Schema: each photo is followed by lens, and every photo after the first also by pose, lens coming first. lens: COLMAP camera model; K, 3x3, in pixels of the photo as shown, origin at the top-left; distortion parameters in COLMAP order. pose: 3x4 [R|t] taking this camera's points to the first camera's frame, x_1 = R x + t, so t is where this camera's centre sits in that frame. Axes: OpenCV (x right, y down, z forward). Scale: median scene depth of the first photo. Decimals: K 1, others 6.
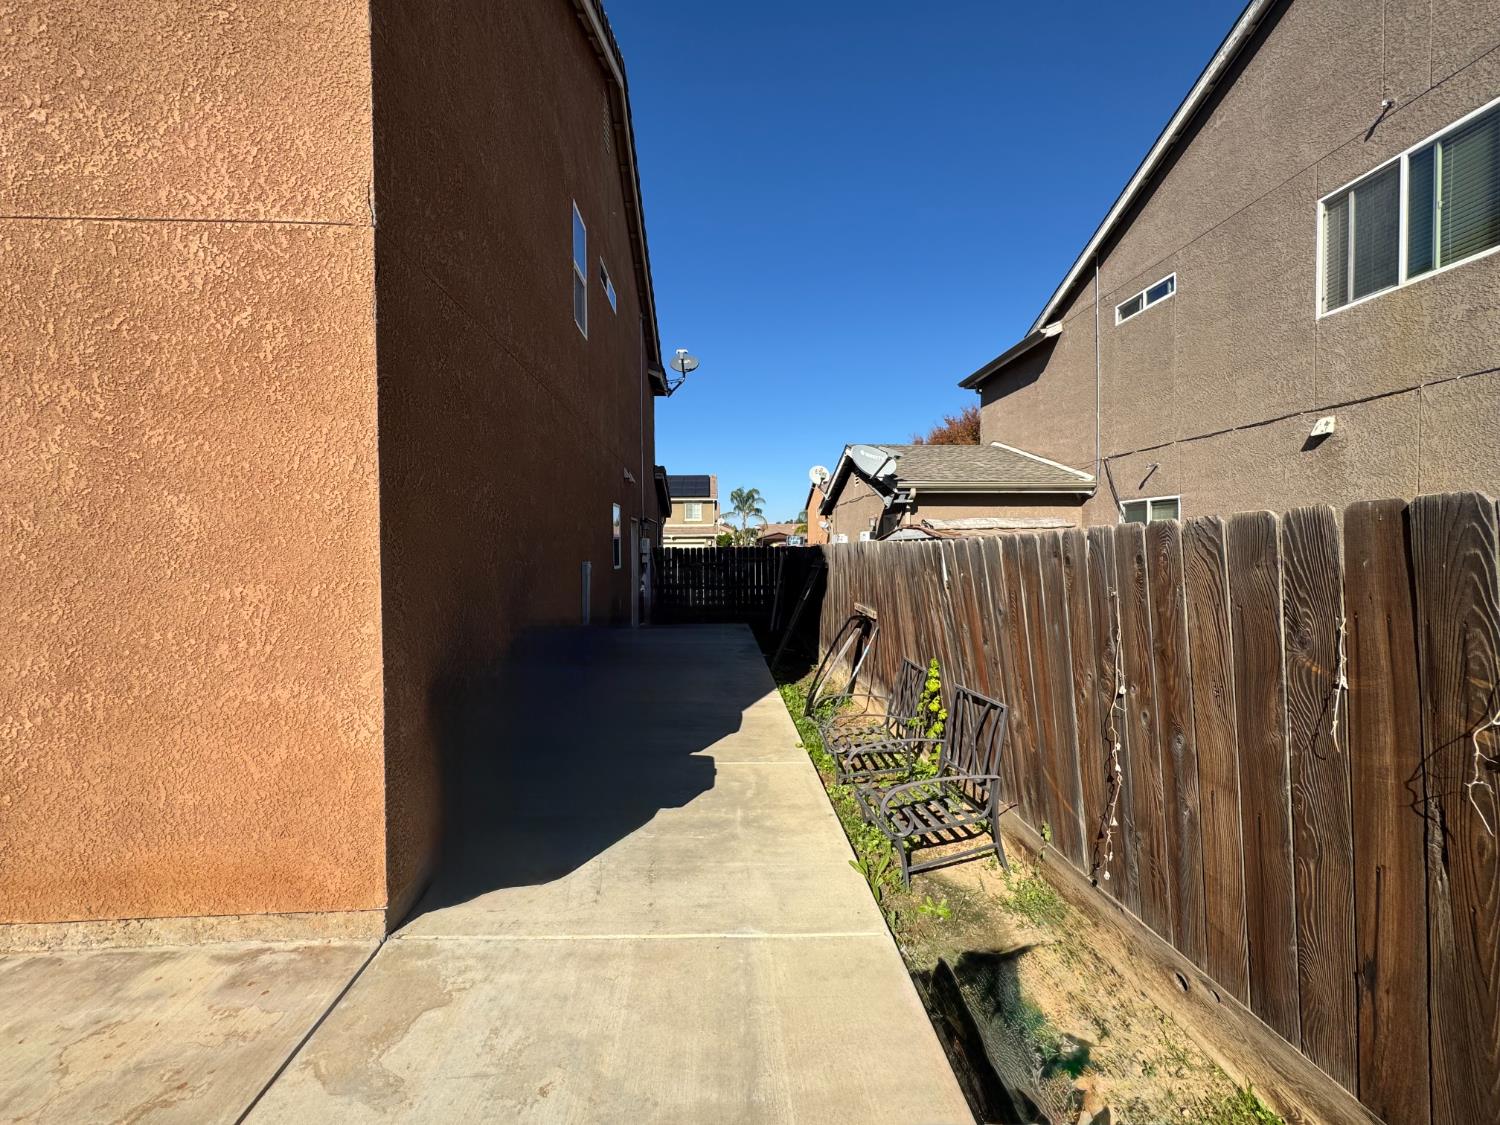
lens RADIAL K [[600.5, 0, 750.0], [0, 600.5, 562.5], [0, 0, 1]] dist [-0.006381, 0.000745]
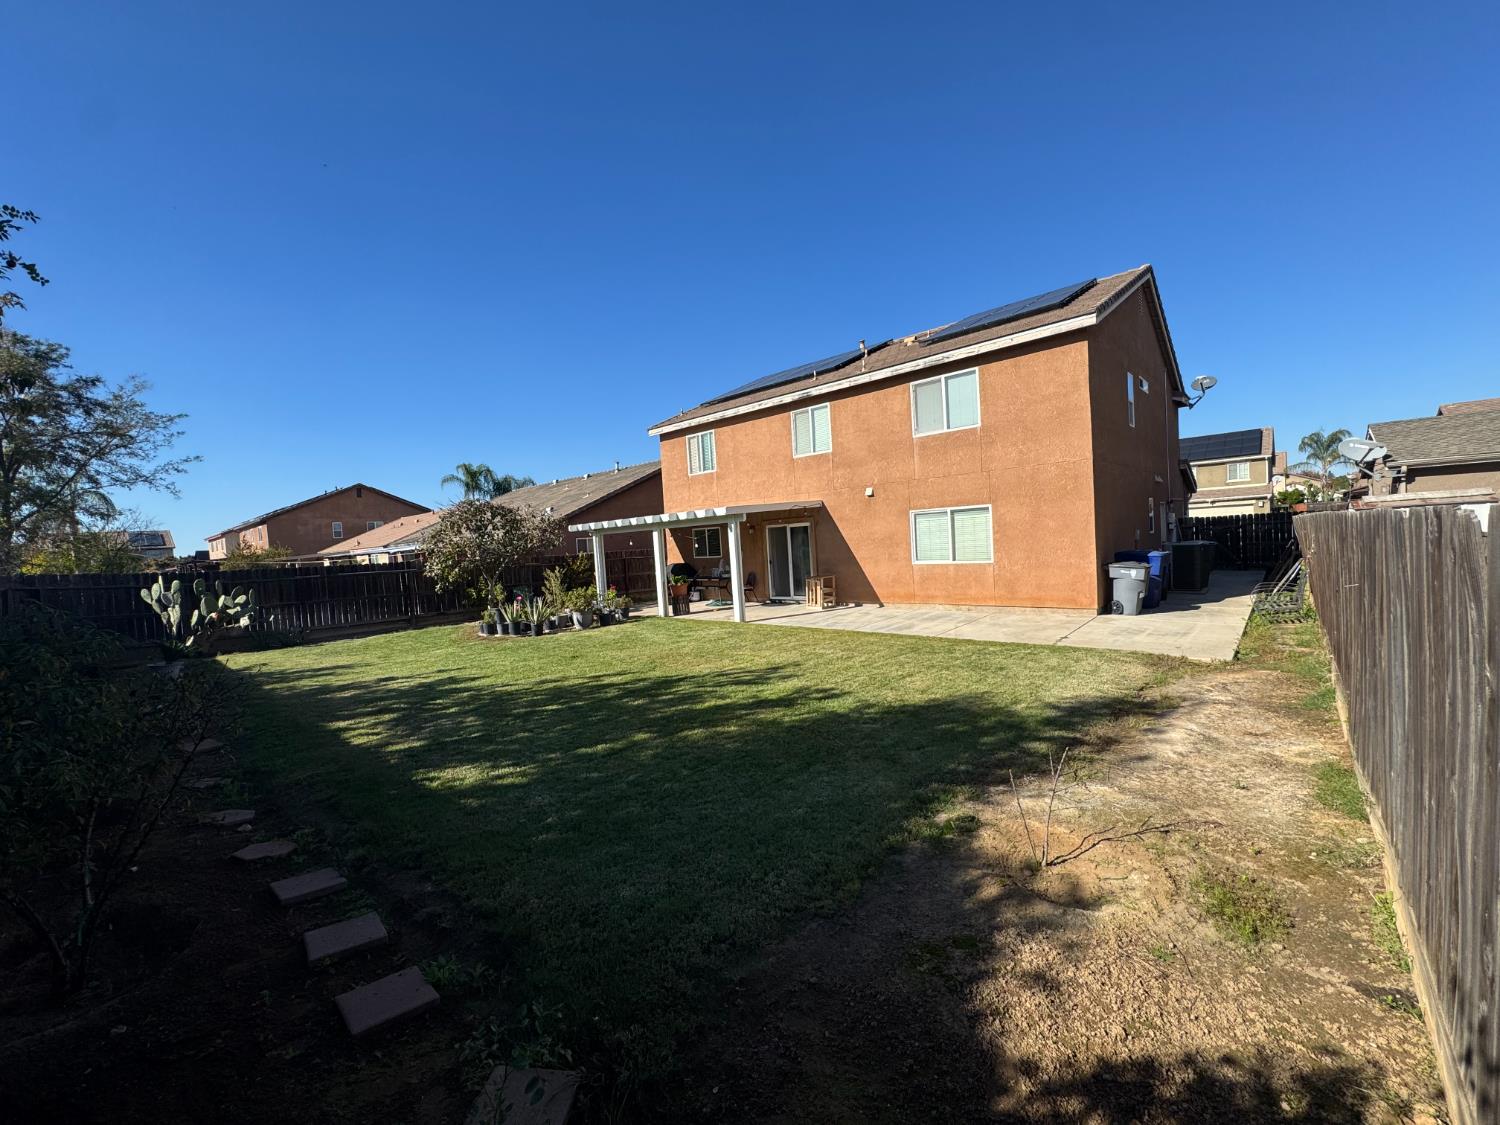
lens RADIAL K [[600.5, 0, 750.0], [0, 600.5, 562.5], [0, 0, 1]] dist [-0.006381, 0.000745]
pose [[0.698250, -0.004856, -0.715838, 0.196765], [0.038344, 0.998795, 0.030627, -0.001997], [0.714826, -0.048834, 0.697595, -0.987820]]
